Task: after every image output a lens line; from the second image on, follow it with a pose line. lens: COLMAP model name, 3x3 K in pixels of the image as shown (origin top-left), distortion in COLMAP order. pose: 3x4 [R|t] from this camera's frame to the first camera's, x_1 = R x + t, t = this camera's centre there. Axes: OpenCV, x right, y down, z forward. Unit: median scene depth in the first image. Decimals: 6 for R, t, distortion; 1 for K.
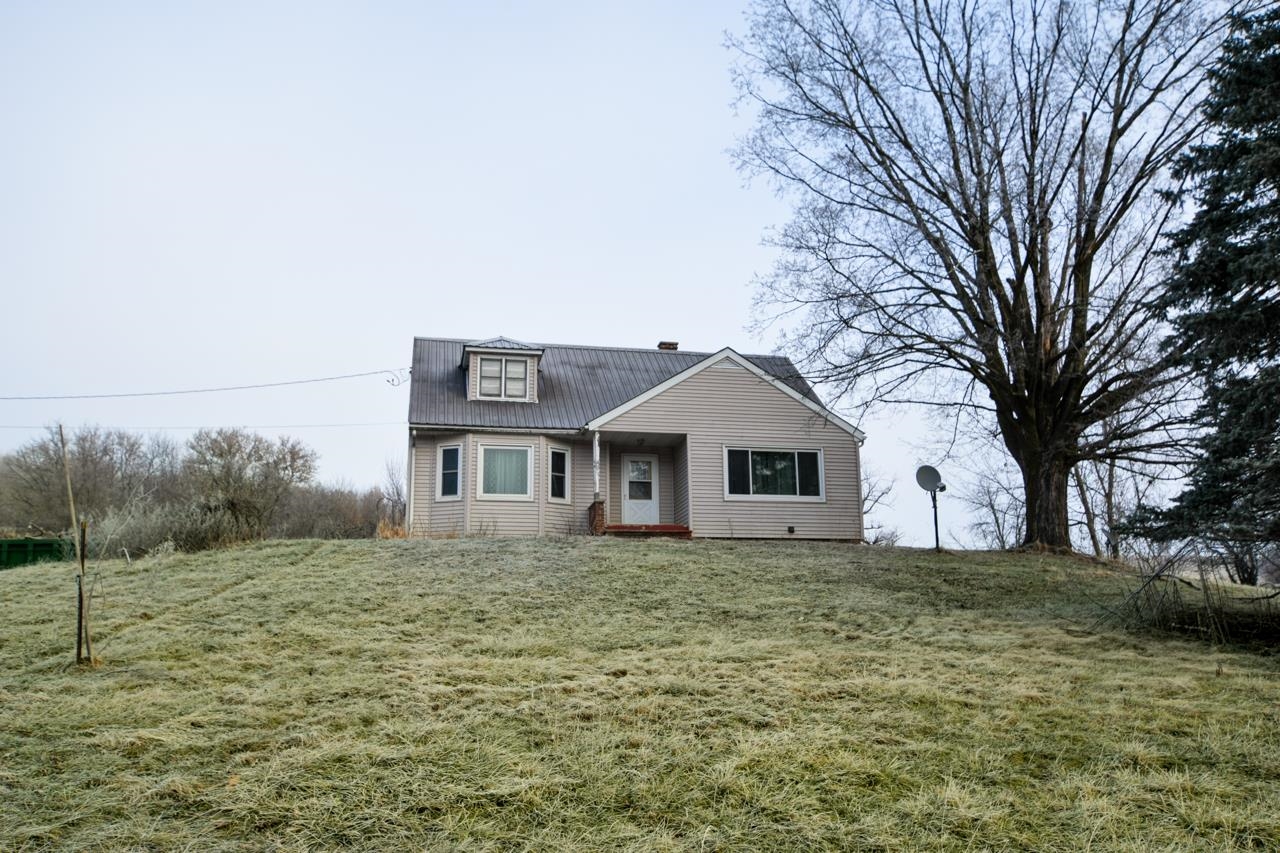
lens RADIAL K [[1078.7, 0, 640.8], [0, 1078.7, 426.4], [0, 0, 1]] dist [0.010310, 0.000990]
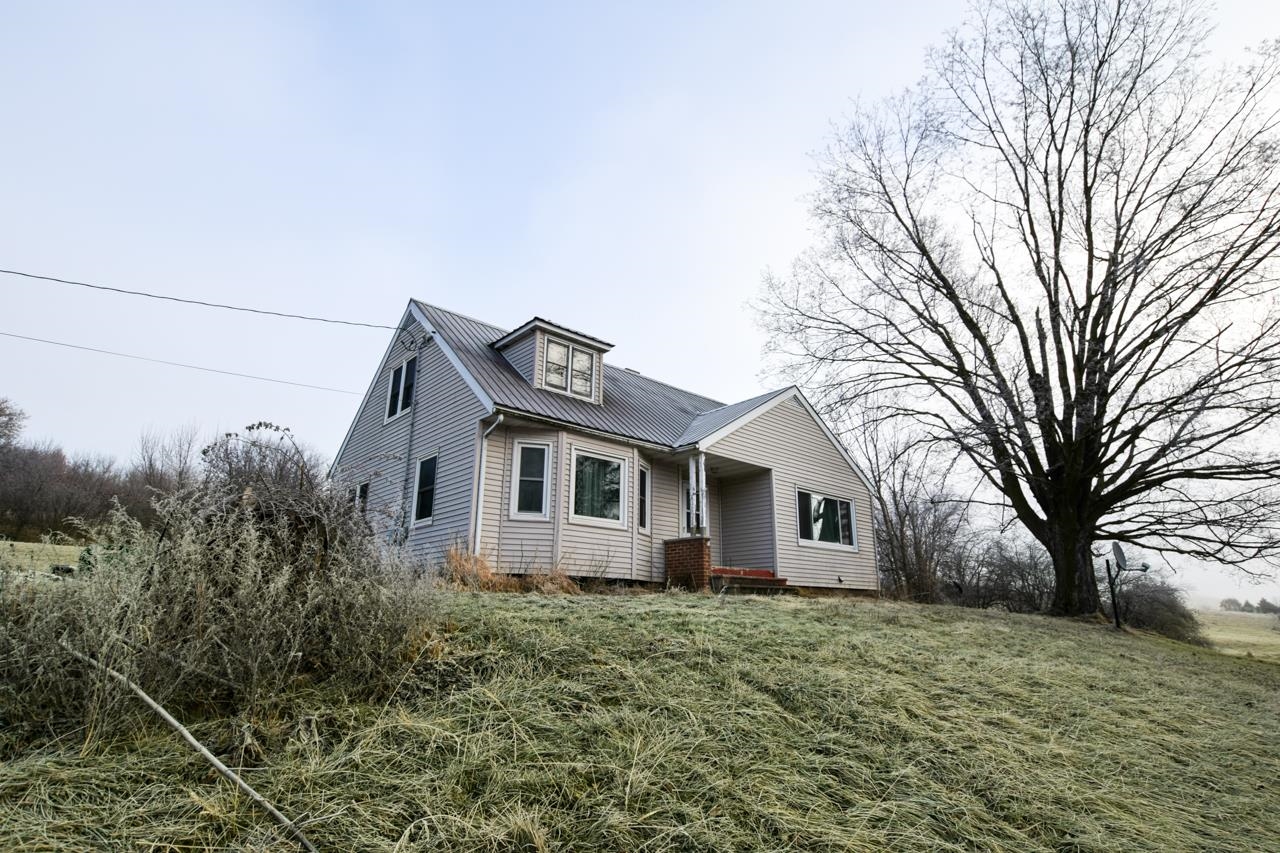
lens RADIAL K [[650.9, 0, 639.2], [0, 650.9, 428.1], [0, 0, 1]] dist [-0.004352, -0.000273]
pose [[0.843229, 0.161397, 0.512753, -0.343179], [-0.136672, 0.986887, -0.085879, 0.035521], [-0.519890, 0.002336, 0.854230, 0.585342]]
